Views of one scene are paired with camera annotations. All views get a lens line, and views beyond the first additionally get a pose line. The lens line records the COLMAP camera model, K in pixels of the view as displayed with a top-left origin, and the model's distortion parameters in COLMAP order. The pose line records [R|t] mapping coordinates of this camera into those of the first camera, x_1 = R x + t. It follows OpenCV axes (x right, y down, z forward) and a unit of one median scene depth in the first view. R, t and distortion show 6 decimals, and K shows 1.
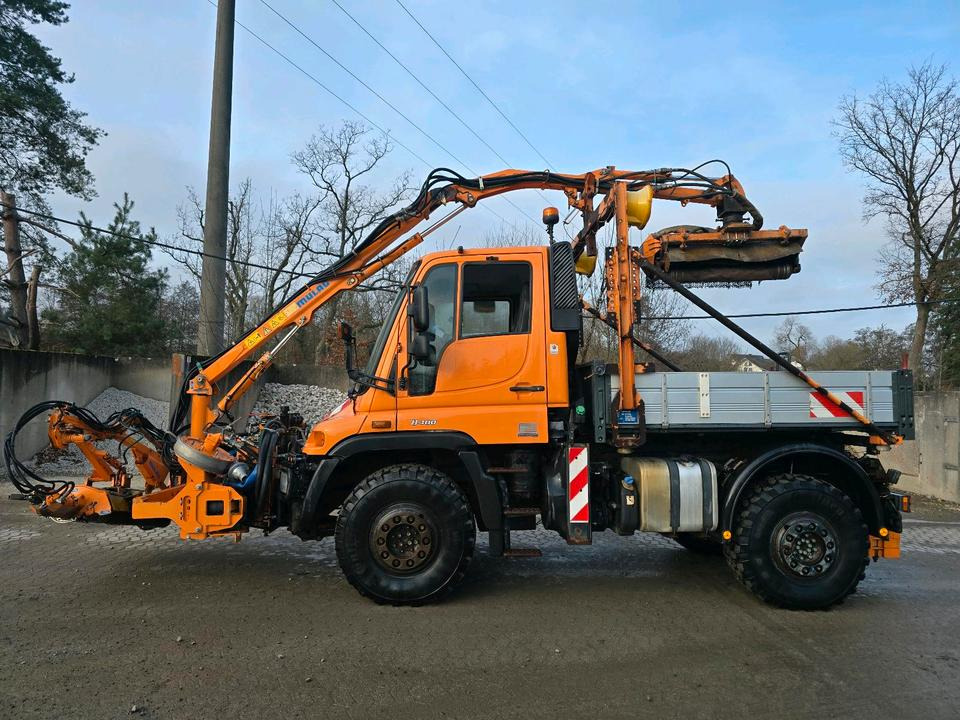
lens RADIAL K [[641.0, 0, 480.0], [0, 641.0, 360.0], [0, 0, 1]] dist [0.052671, -0.033059]
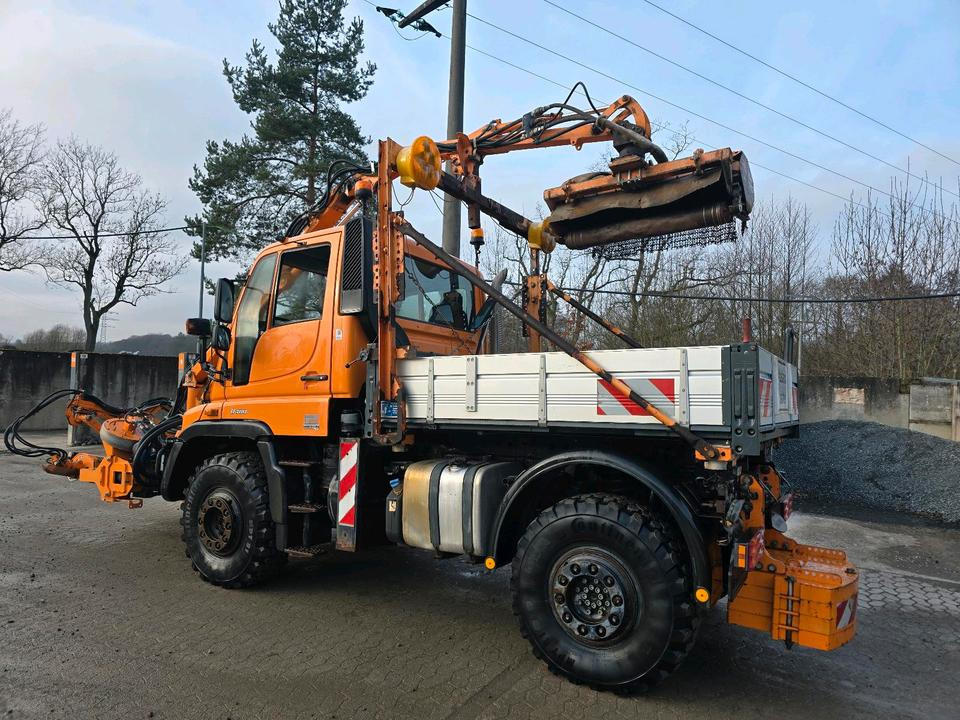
lens RADIAL K [[633.5, 0, 480.0], [0, 633.5, 360.0], [0, 0, 1]] dist [0.140457, -0.285637]
pose [[0.841765, -0.022136, -0.539390, 0.787240], [0.015482, 0.999738, -0.016868, 0.038252], [0.539622, 0.005848, 0.841887, 0.341403]]
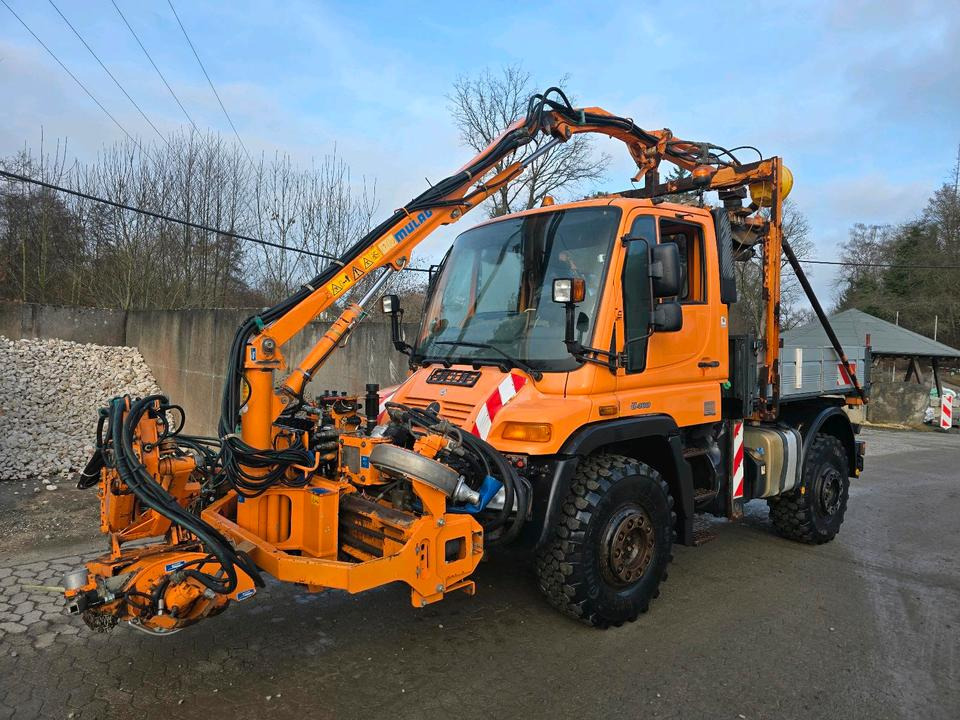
lens RADIAL K [[647.3, 0, 482.9], [0, 647.3, 353.4], [0, 0, 1]] dist [0.055194, -0.091652]
pose [[0.783090, 0.002244, 0.621904, -0.774326], [-0.053190, 0.996571, 0.063380, -0.013658], [-0.619630, -0.082711, 0.780524, 0.466255]]
